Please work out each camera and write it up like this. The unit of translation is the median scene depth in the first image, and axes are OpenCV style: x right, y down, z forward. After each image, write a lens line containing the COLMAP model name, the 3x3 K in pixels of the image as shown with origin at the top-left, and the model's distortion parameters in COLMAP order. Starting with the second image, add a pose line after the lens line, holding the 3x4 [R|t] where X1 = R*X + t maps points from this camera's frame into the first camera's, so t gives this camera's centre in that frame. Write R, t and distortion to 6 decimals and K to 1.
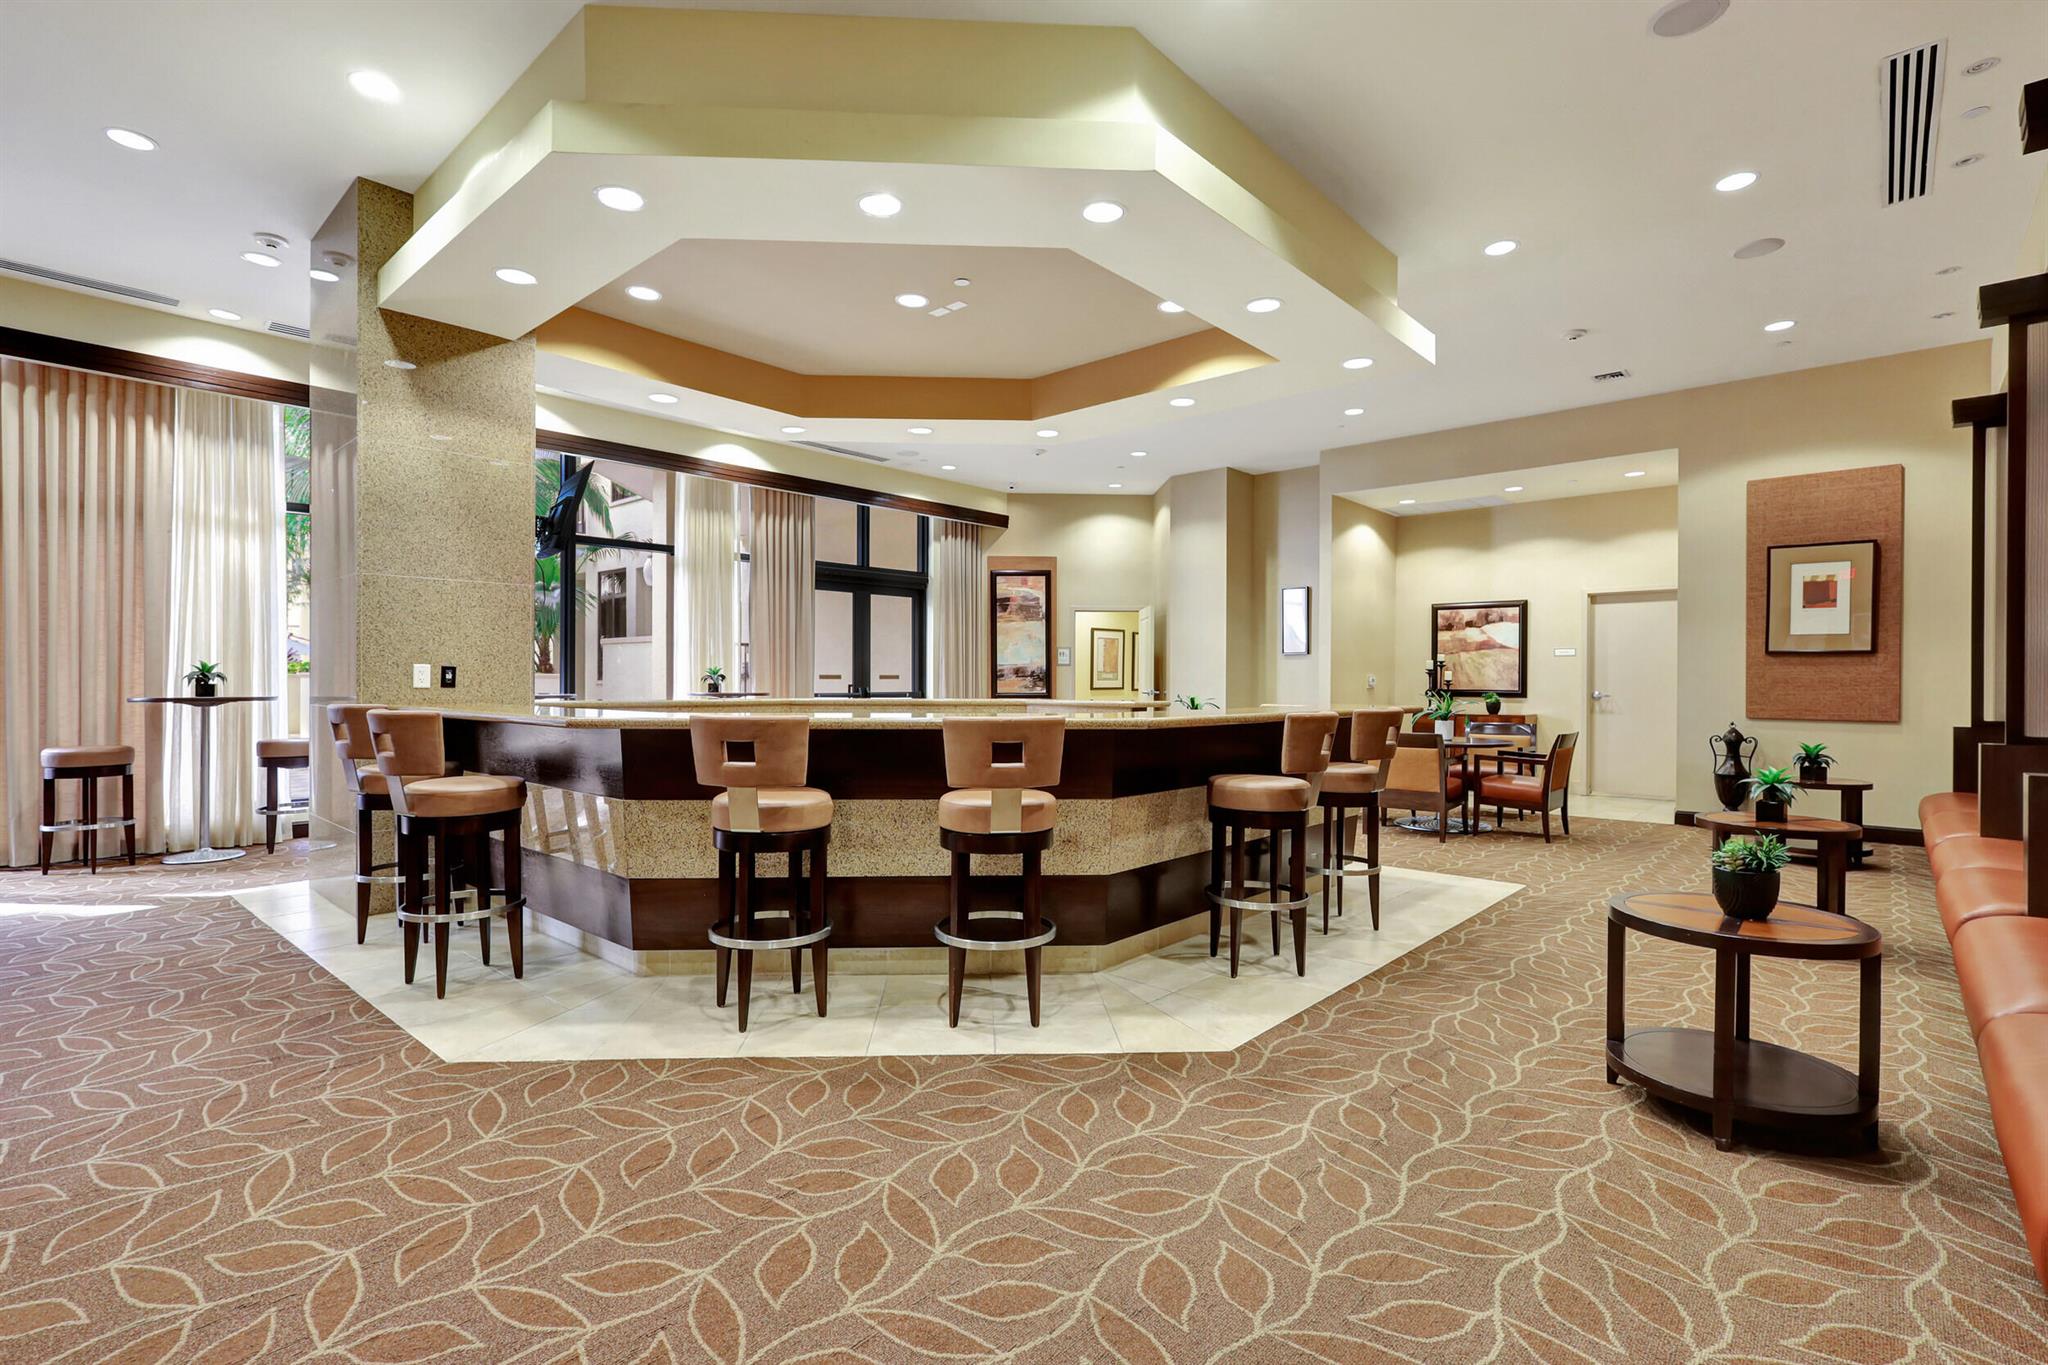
lens RADIAL K [[957.6, 0, 1016.5], [0, 957.6, 671.9], [0, 0, 1]] dist [-0.010109, 0.000567]
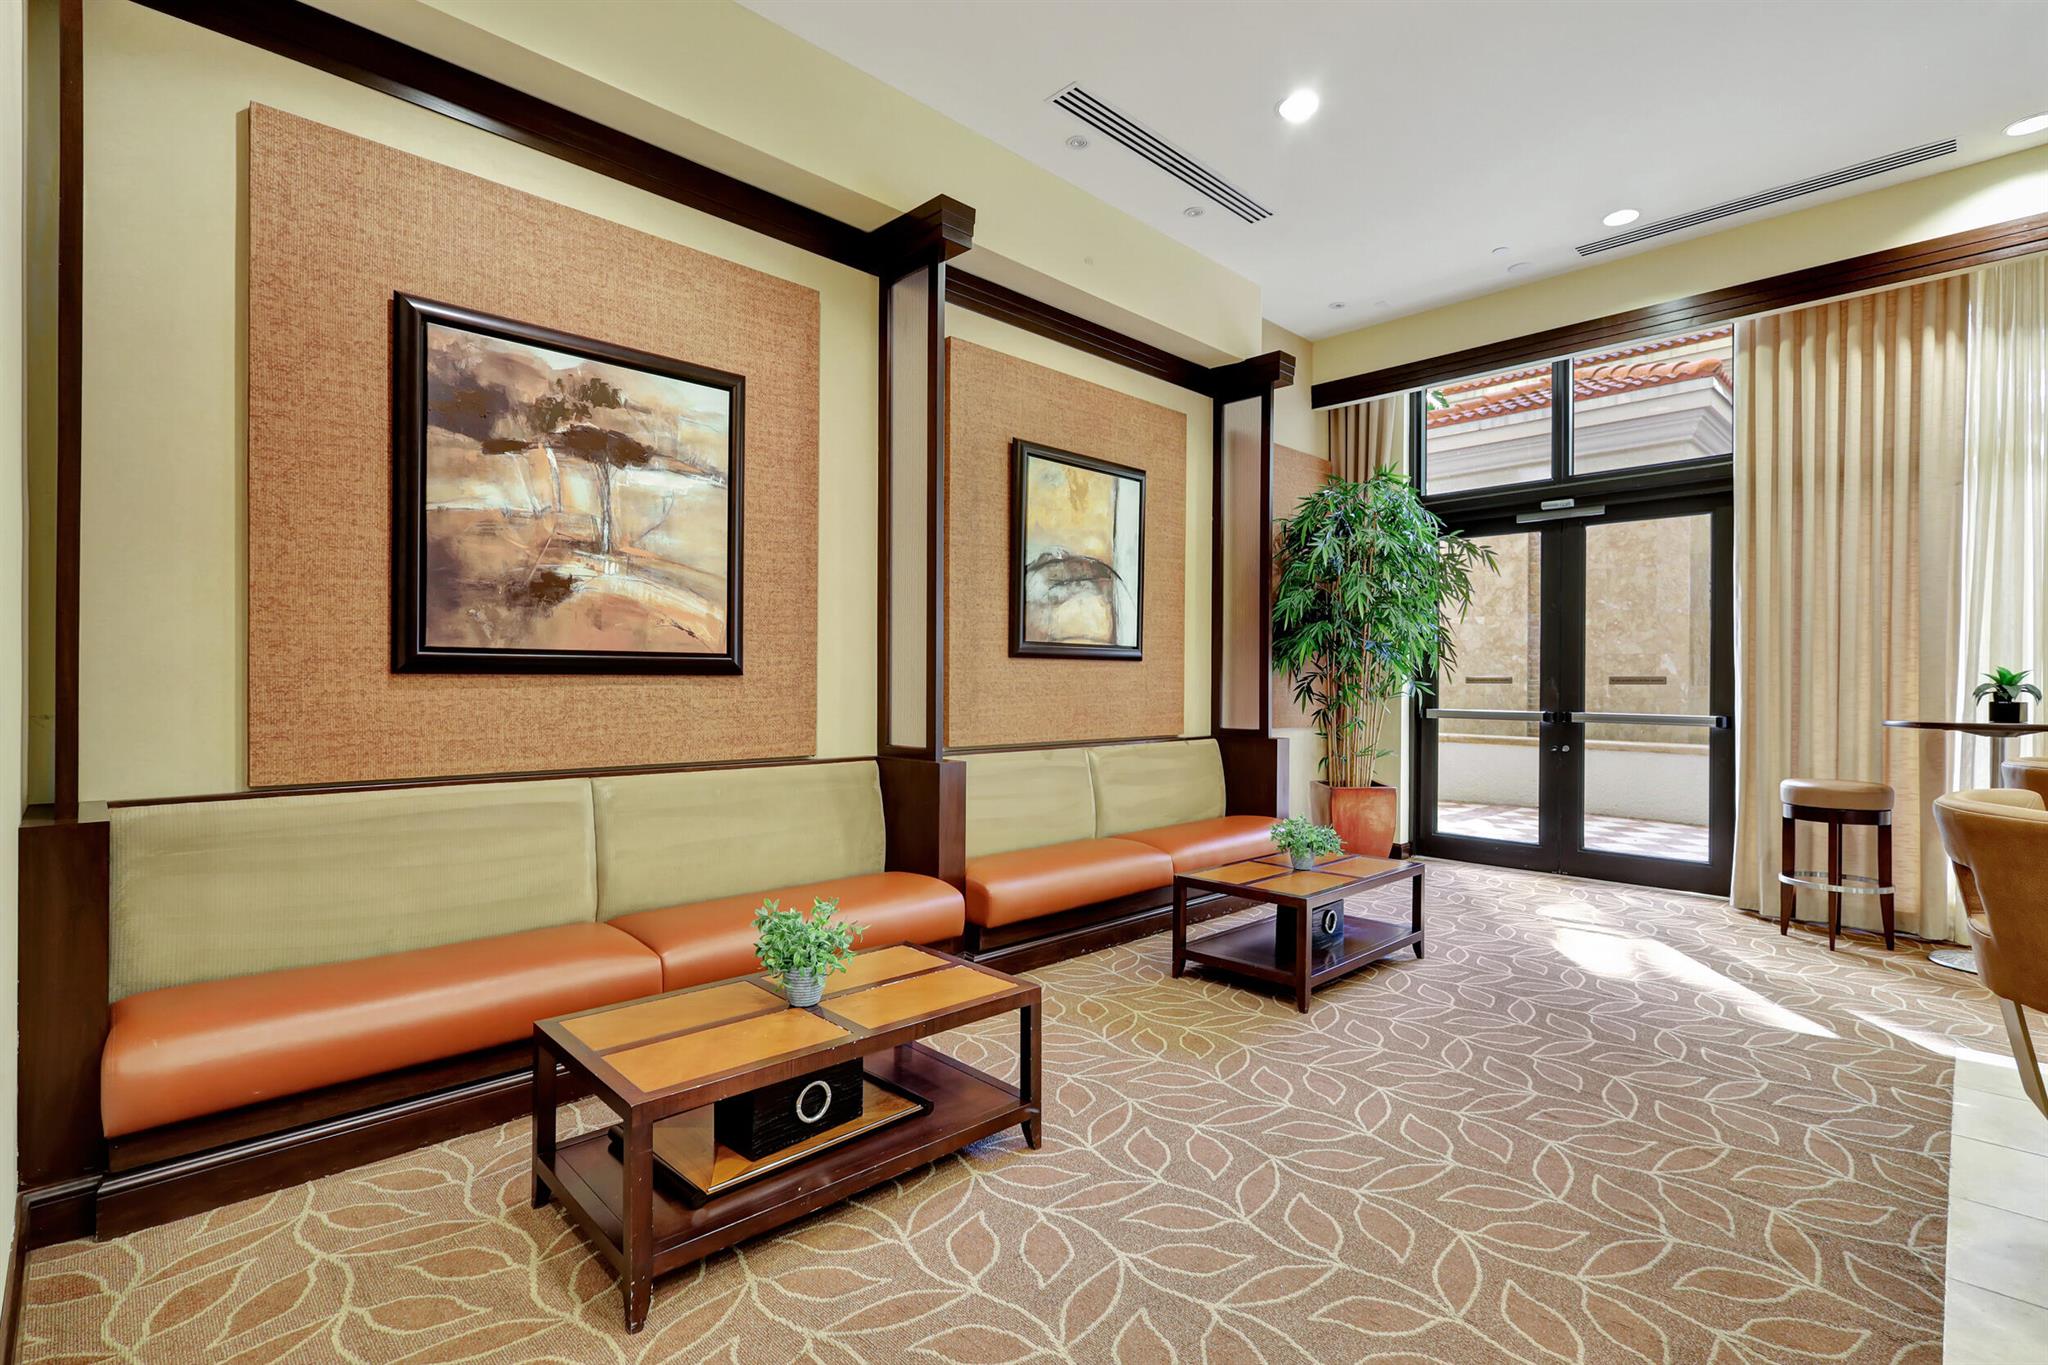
lens RADIAL K [[957.6, 0, 1026.3], [0, 957.6, 688.9], [0, 0, 1]] dist [-0.010109, 0.000567]
pose [[-0.060066, 0.003252, -0.998189, -0.156083], [0.007630, 0.999967, 0.002799, -0.003427], [0.998165, -0.007448, -0.060089, 0.360053]]
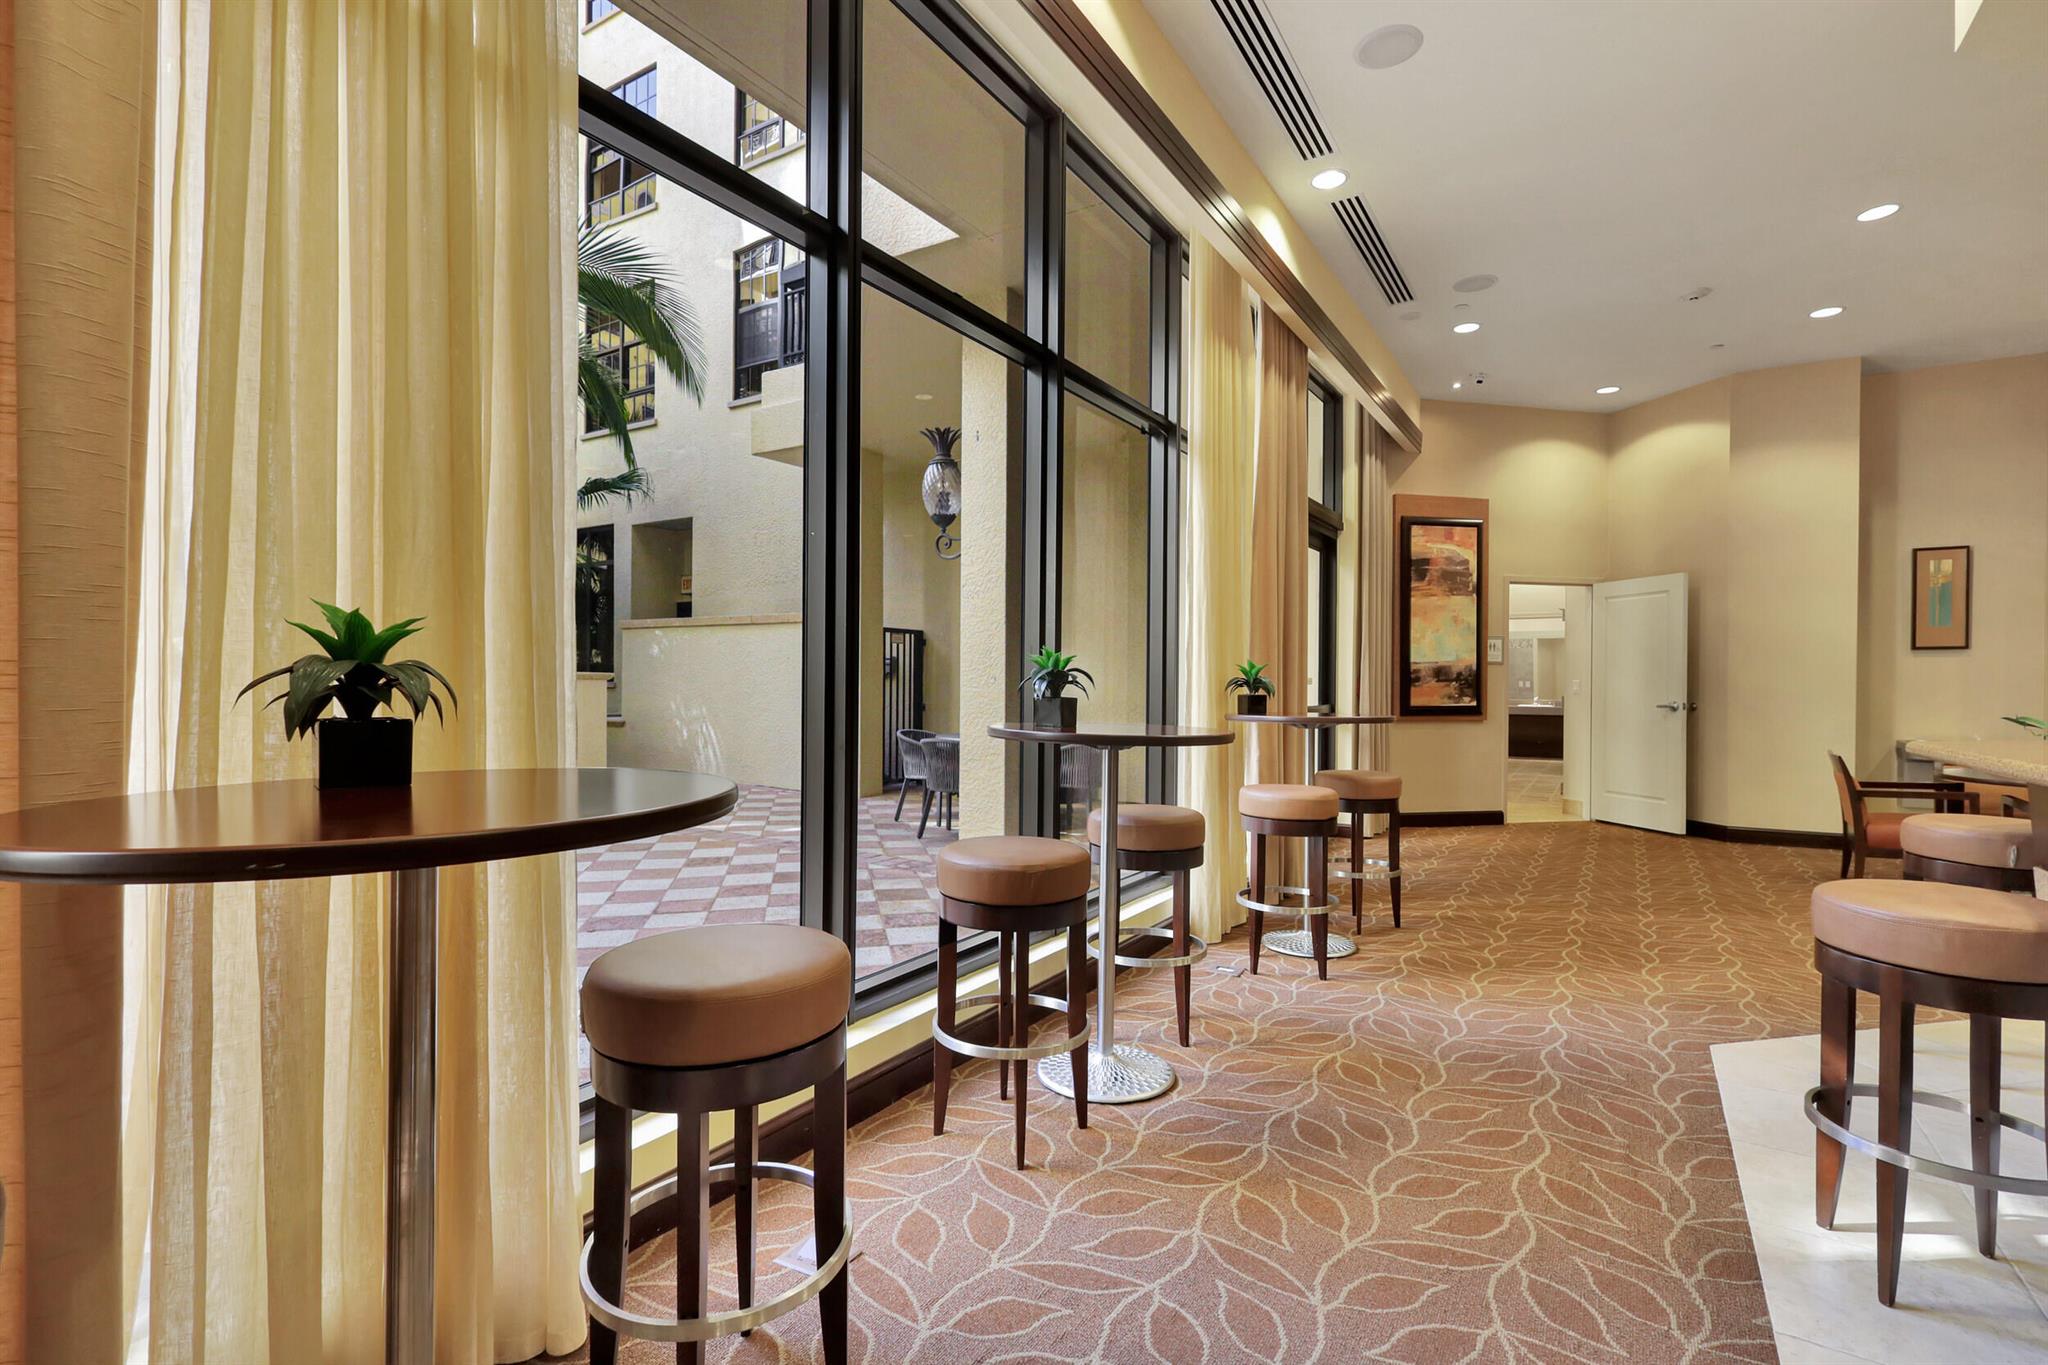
lens RADIAL K [[957.6, 0, 1034.4], [0, 957.6, 700.4], [0, 0, 1]] dist [-0.010109, 0.000567]
pose [[0.988379, -0.007764, 0.151814, -0.765869], [0.004235, 0.999713, 0.023559, 0.003715], [-0.151954, -0.022642, 0.988128, 0.825457]]
